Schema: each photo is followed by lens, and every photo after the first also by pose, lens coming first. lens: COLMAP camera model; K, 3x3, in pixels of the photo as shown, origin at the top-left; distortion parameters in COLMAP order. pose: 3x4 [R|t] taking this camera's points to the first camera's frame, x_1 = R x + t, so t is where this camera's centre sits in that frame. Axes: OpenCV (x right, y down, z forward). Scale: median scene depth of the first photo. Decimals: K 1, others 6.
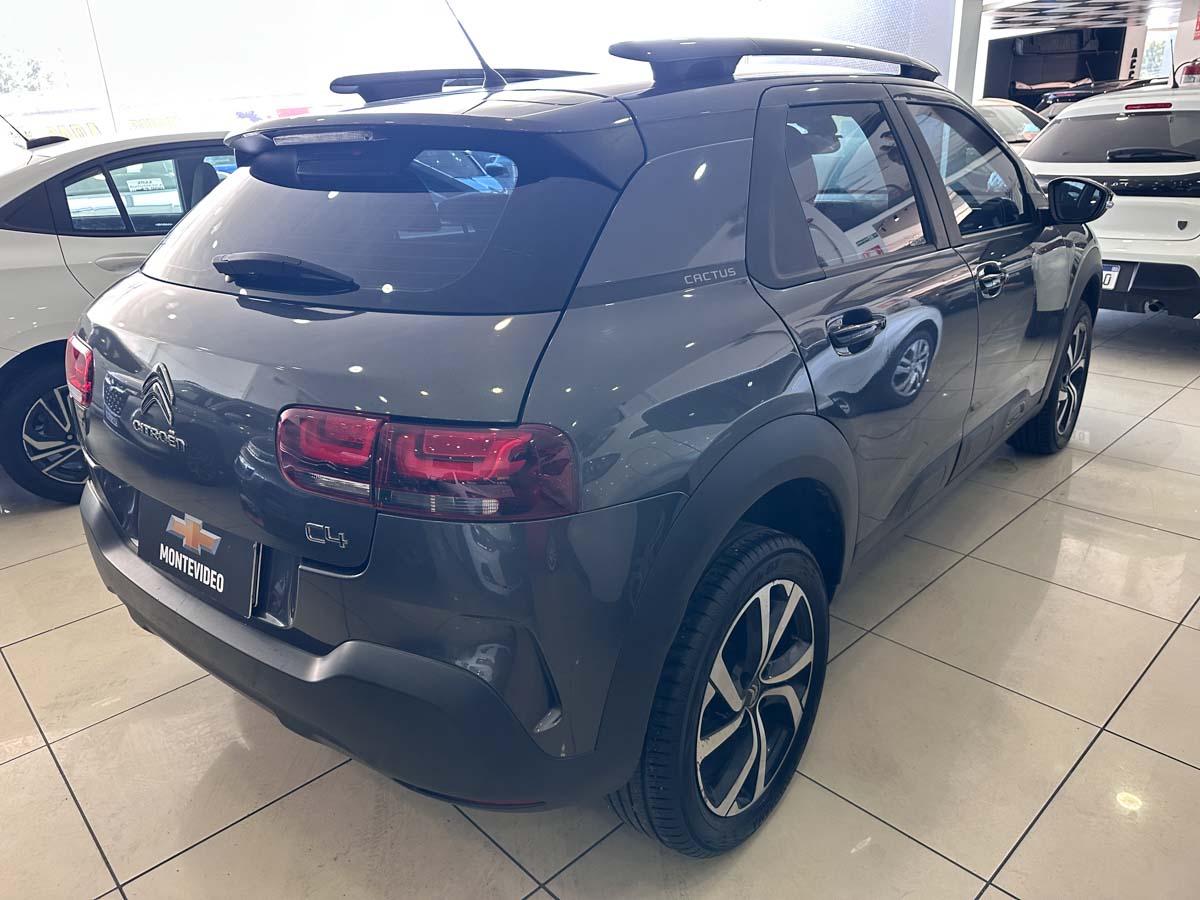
lens RADIAL K [[852.5, 0, 595.3], [0, 852.5, 430.5], [0, 0, 1]] dist [0.021337, -0.026909]
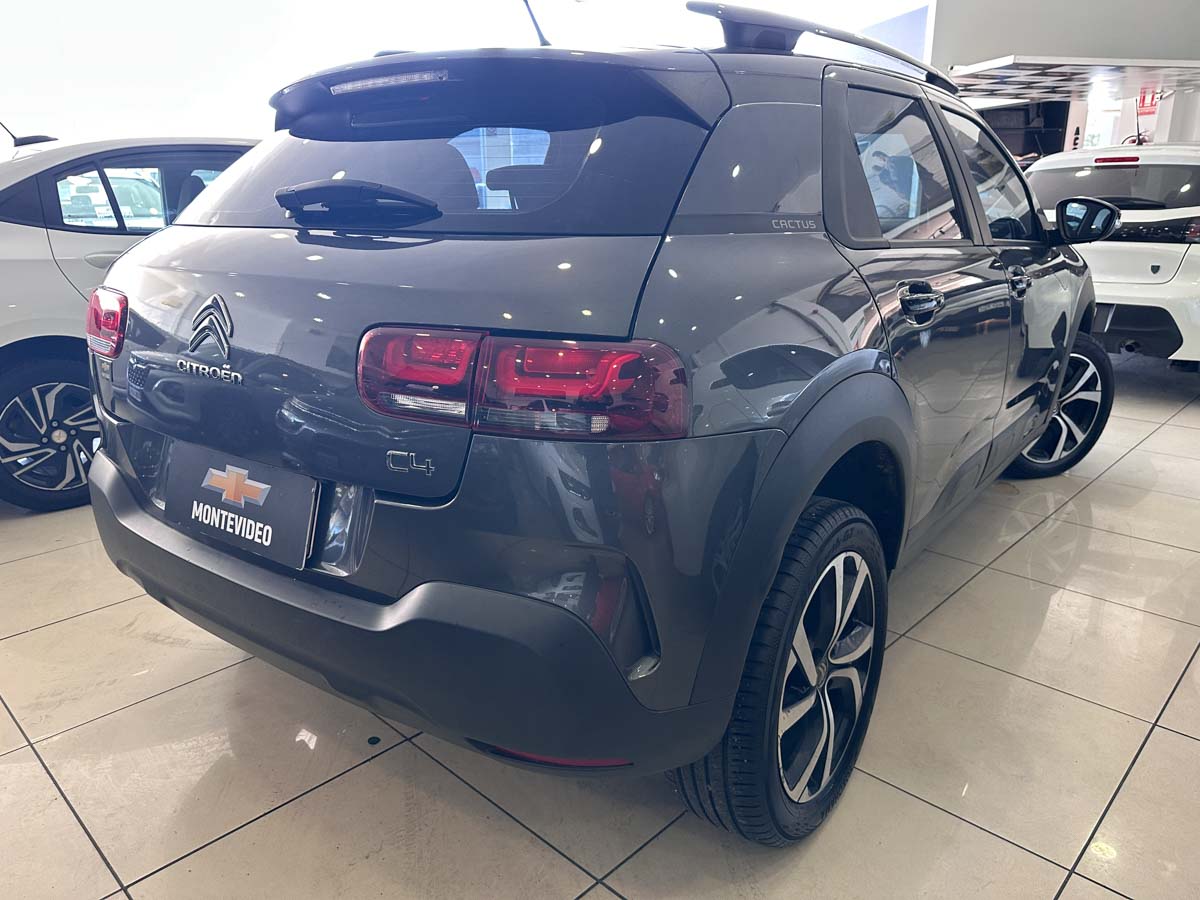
lens RADIAL K [[852.5, 0, 594.7], [0, 852.5, 432.2], [0, 0, 1]] dist [0.021337, -0.026909]
pose [[0.998227, 0.020971, 0.055704, -0.126623], [-0.017018, 0.997366, -0.070504, 0.113855], [-0.057036, 0.069431, 0.995955, 0.050657]]
